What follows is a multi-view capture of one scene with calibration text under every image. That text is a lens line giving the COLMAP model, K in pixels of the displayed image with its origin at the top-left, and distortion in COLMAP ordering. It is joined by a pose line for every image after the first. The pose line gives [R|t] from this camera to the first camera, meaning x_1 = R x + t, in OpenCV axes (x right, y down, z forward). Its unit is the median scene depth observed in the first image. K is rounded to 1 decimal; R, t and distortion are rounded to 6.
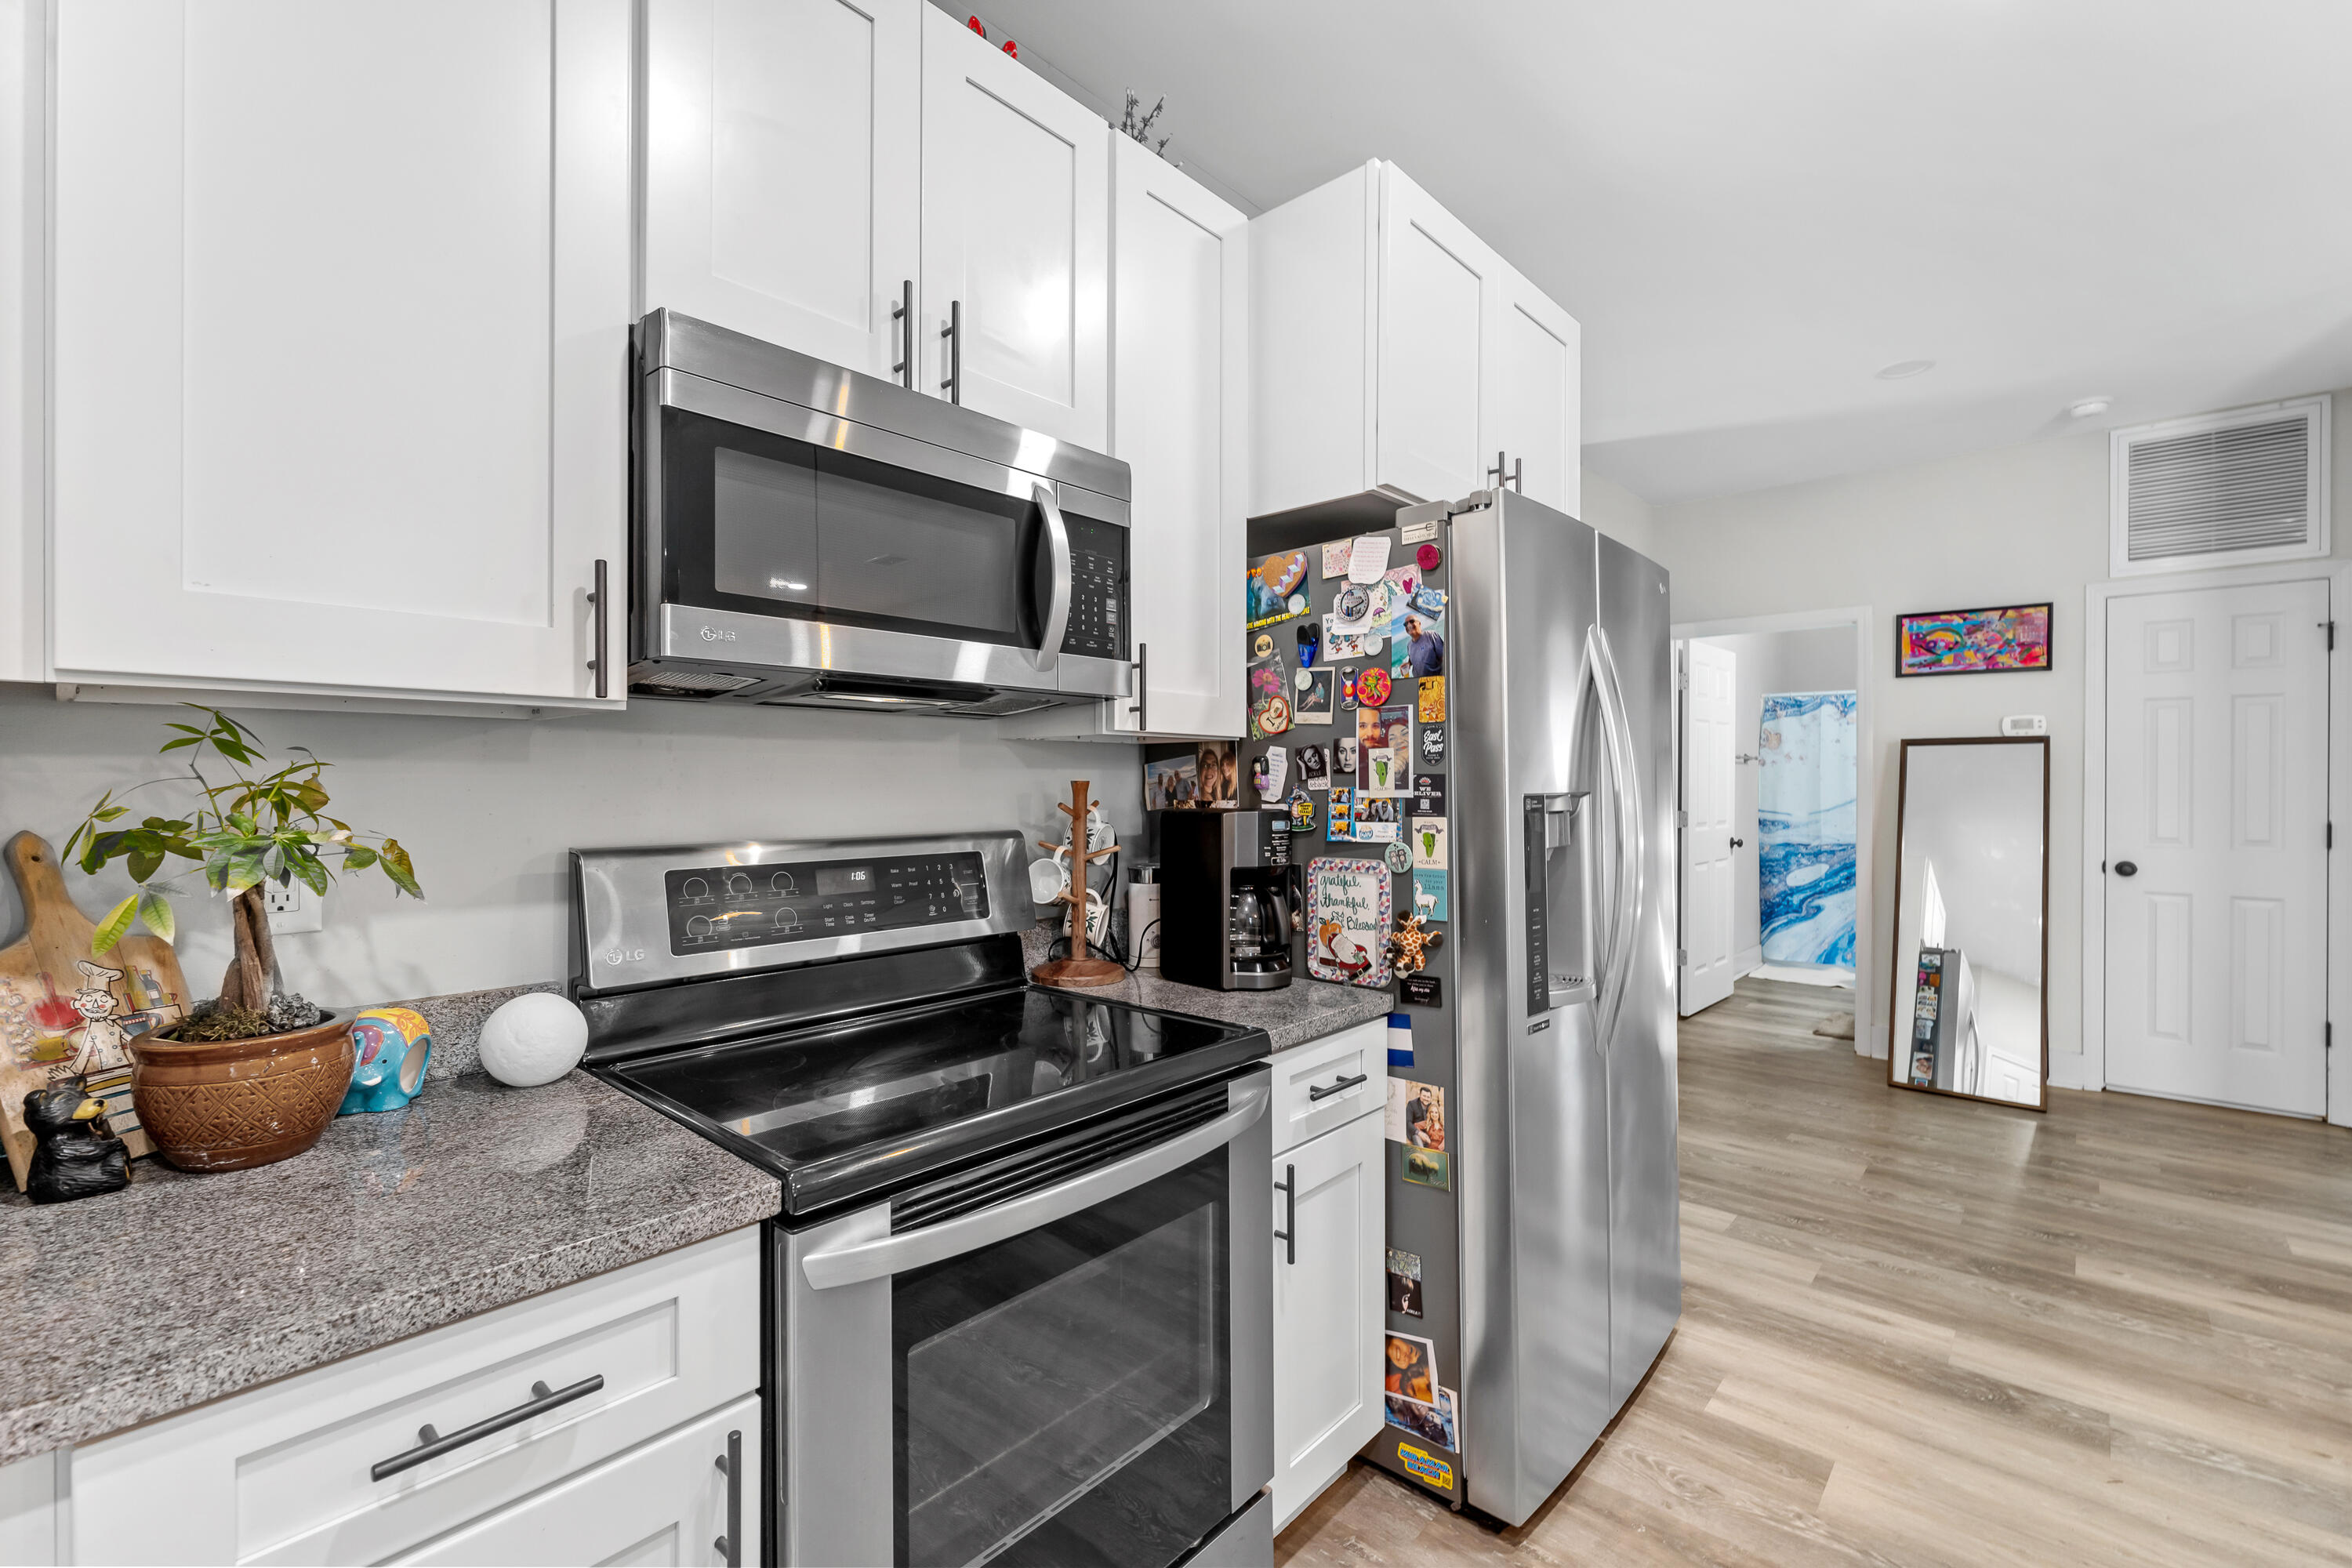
lens RADIAL K [[1008.2, 0, 1179.1], [0, 1008.2, 779.4], [0, 0, 1]] dist [-0.002715, -0.000359]
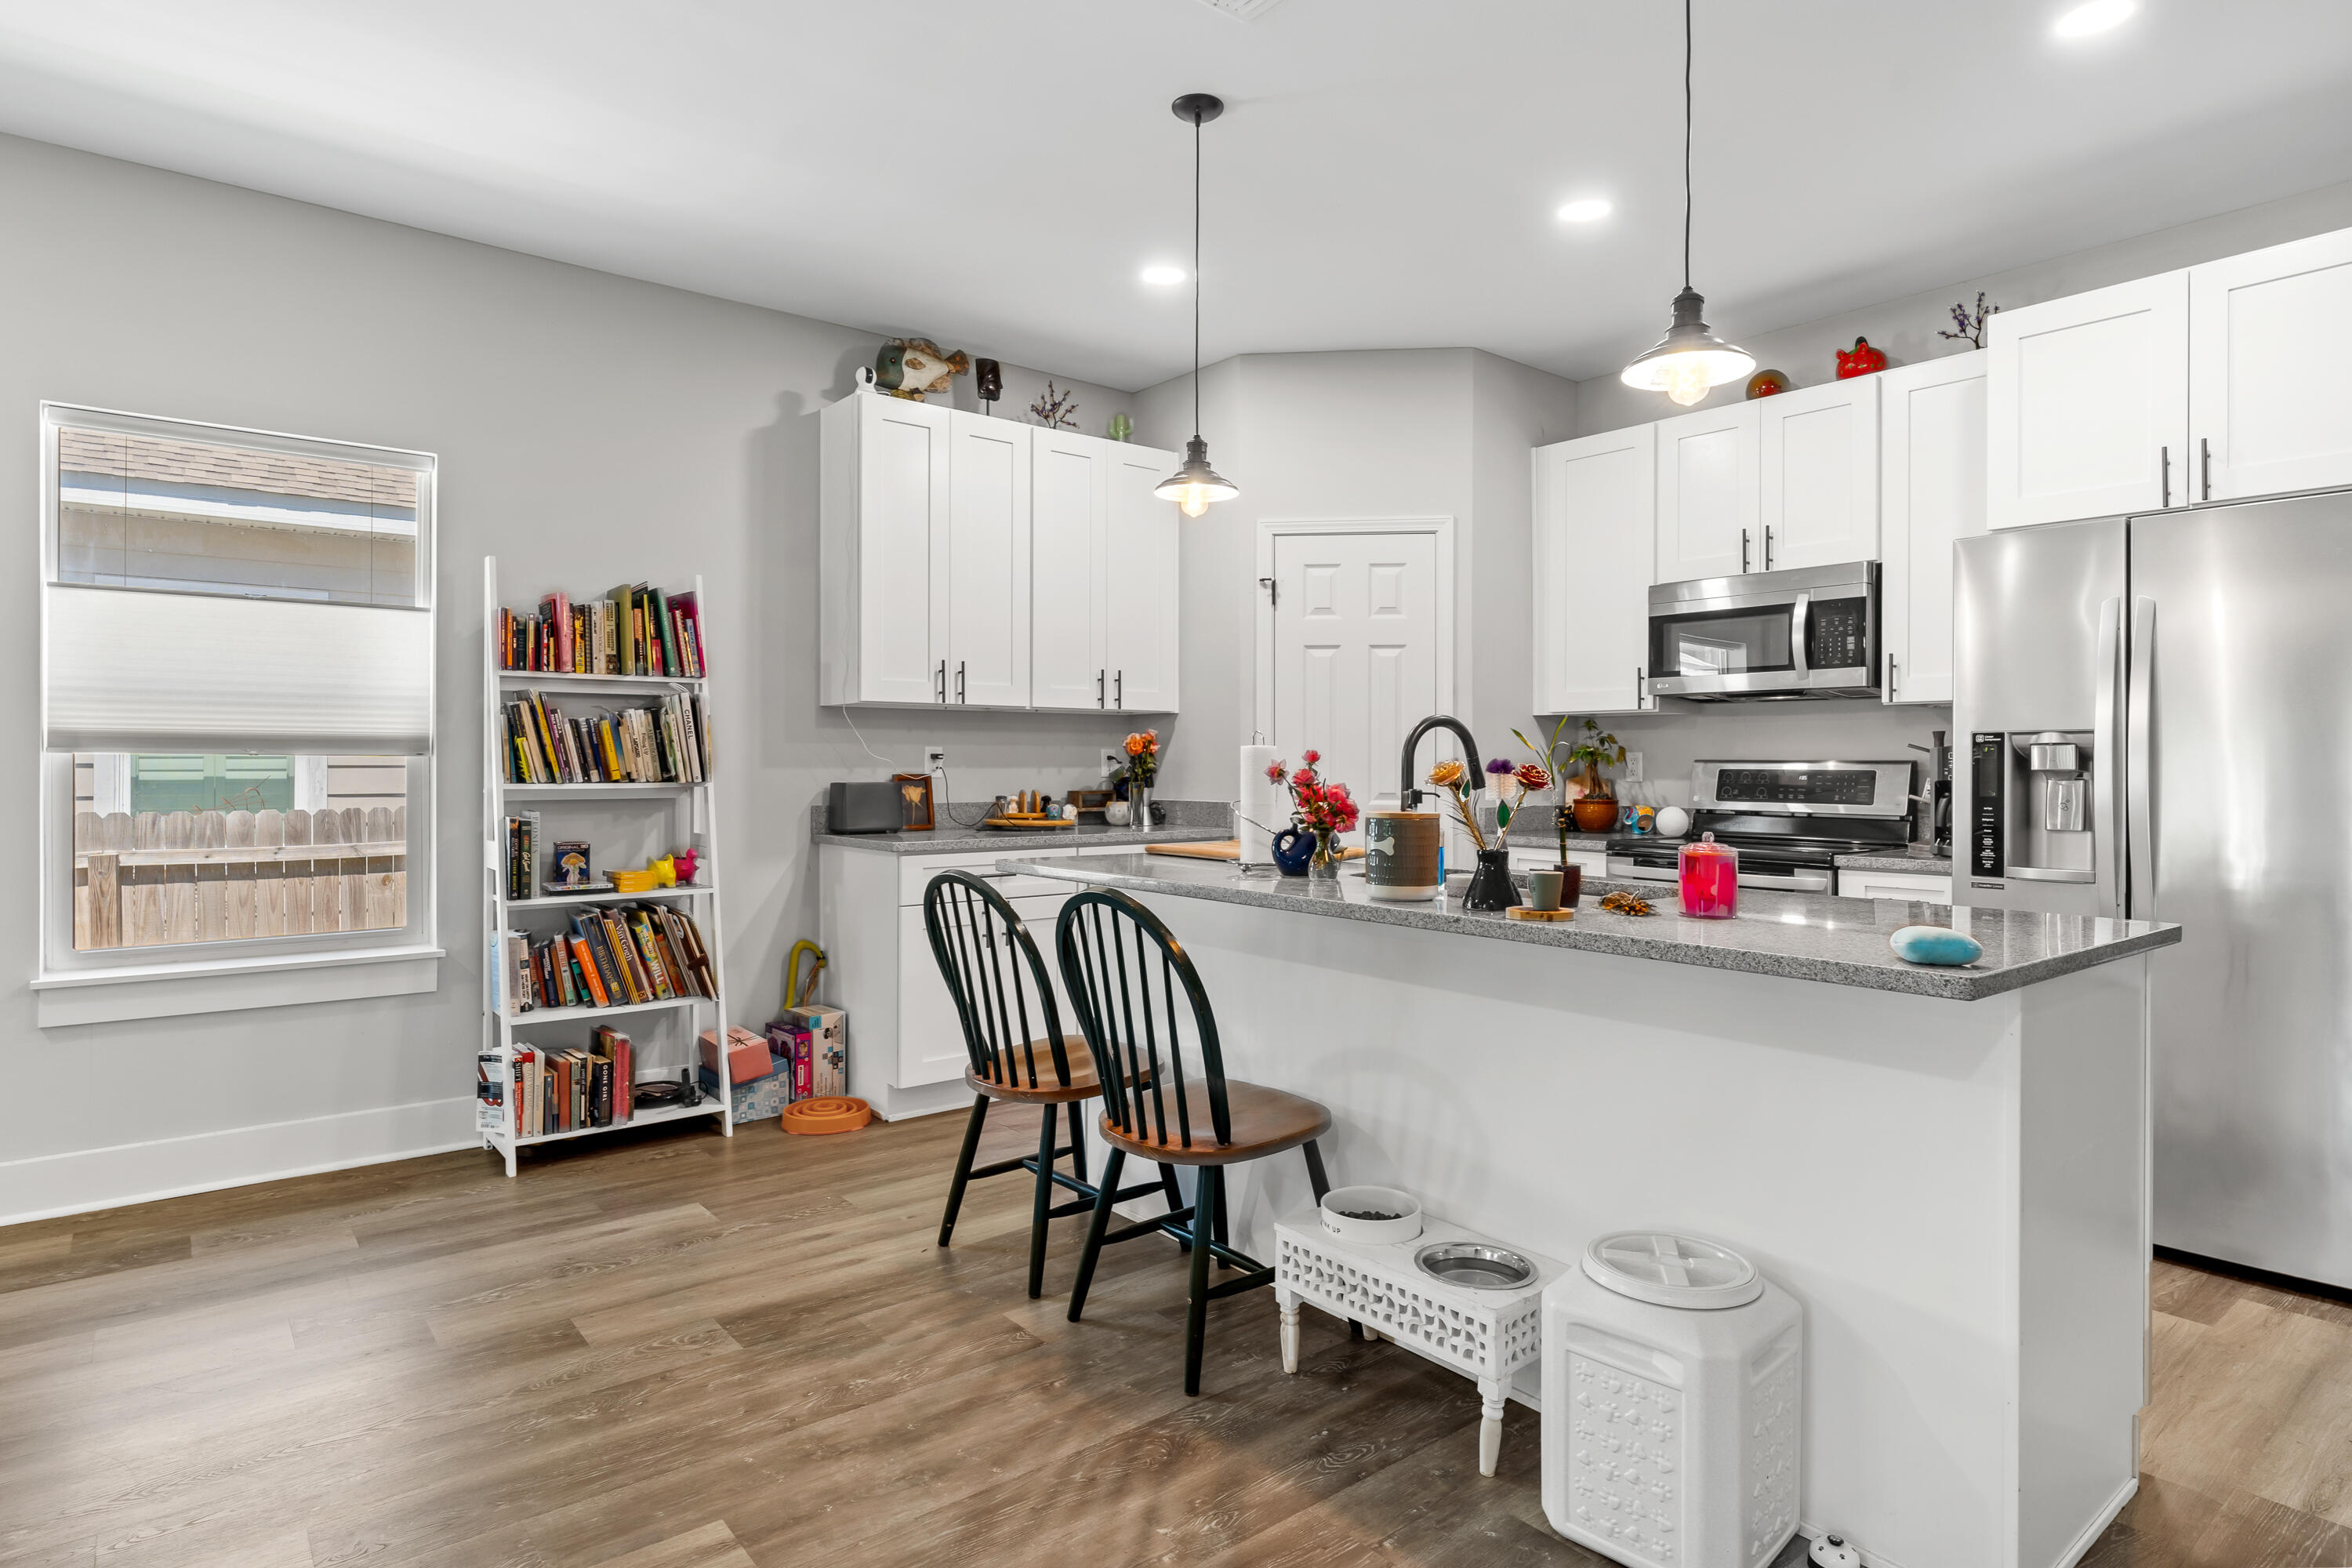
lens RADIAL K [[1270.2, 0, 1173.3], [0, 1270.2, 762.8], [0, 0, 1]] dist [-0.002819, -0.000846]
pose [[-0.156636, -0.002006, -0.987654, 2.308416], [-0.004535, 0.999989, -0.001312, 0.065771], [0.987646, 0.004274, -0.156644, 0.086521]]
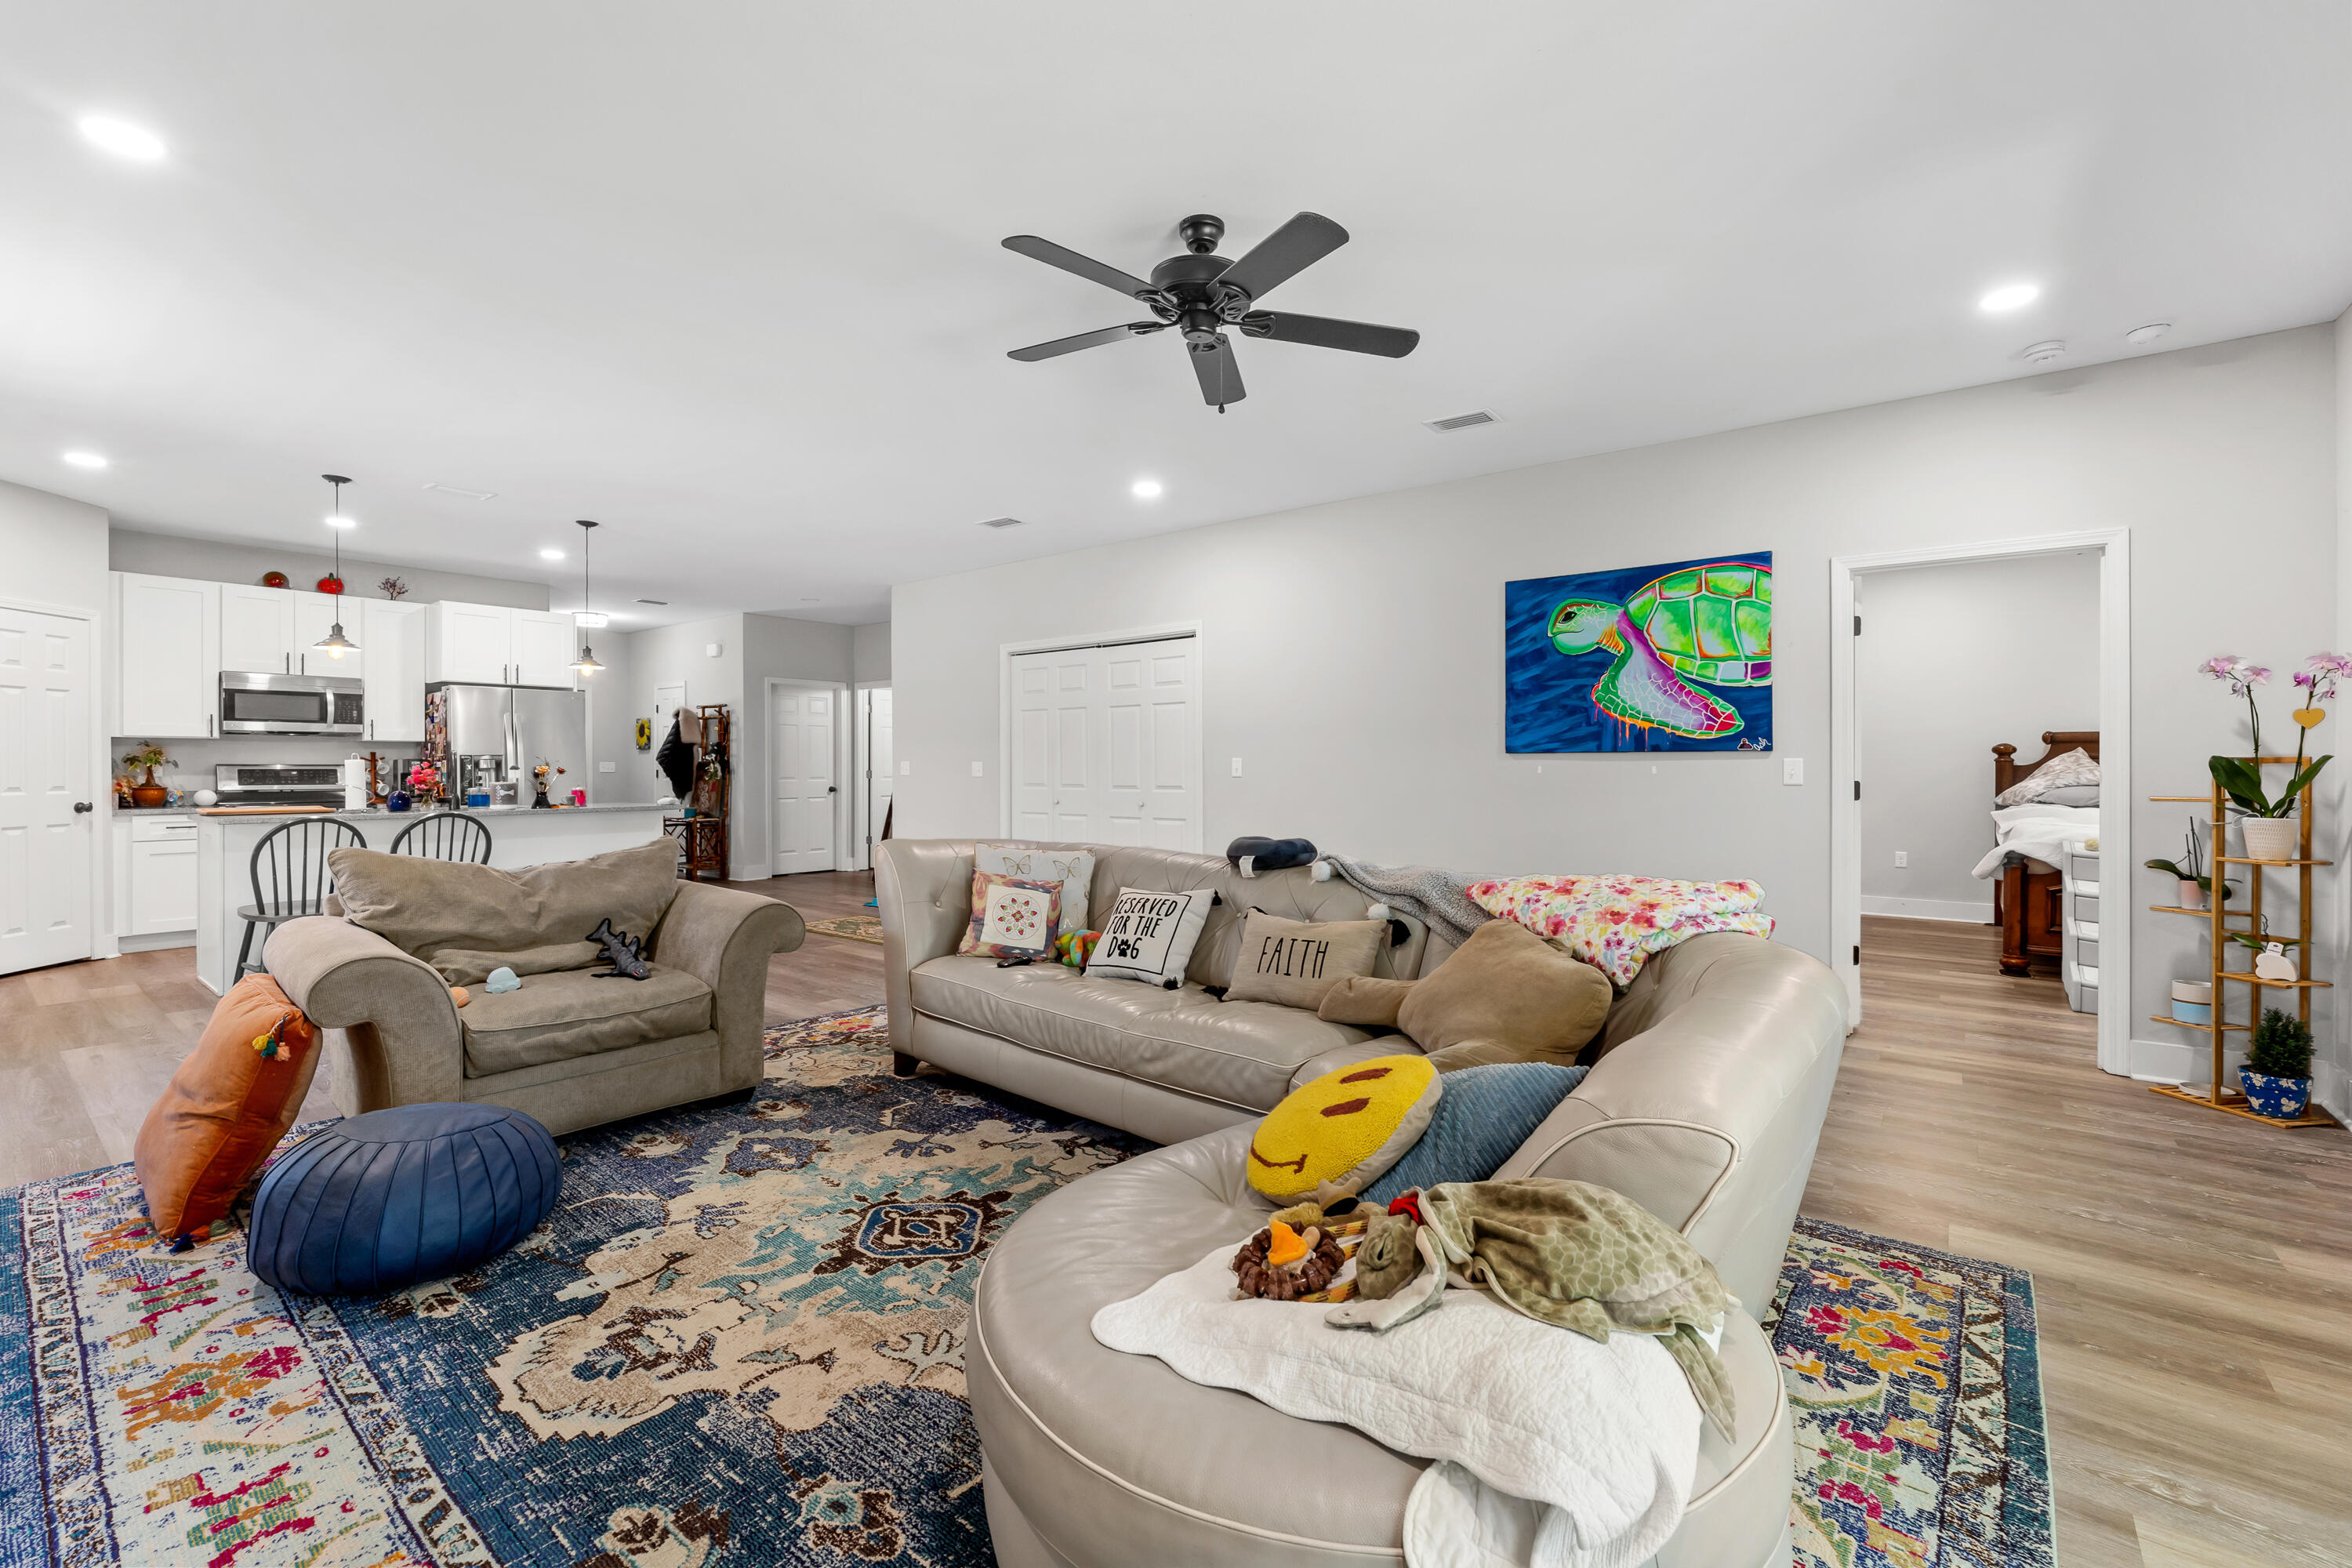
lens RADIAL K [[997.6, 0, 1186.4], [0, 997.6, 762.7], [0, 0, 1]] dist [0.001502, 0.000006]
pose [[0.997270, -0.001446, 0.073825, 2.979395], [0.001632, 0.999996, -0.002455, 0.061606], [-0.073821, 0.002569, 0.997268, -3.348204]]
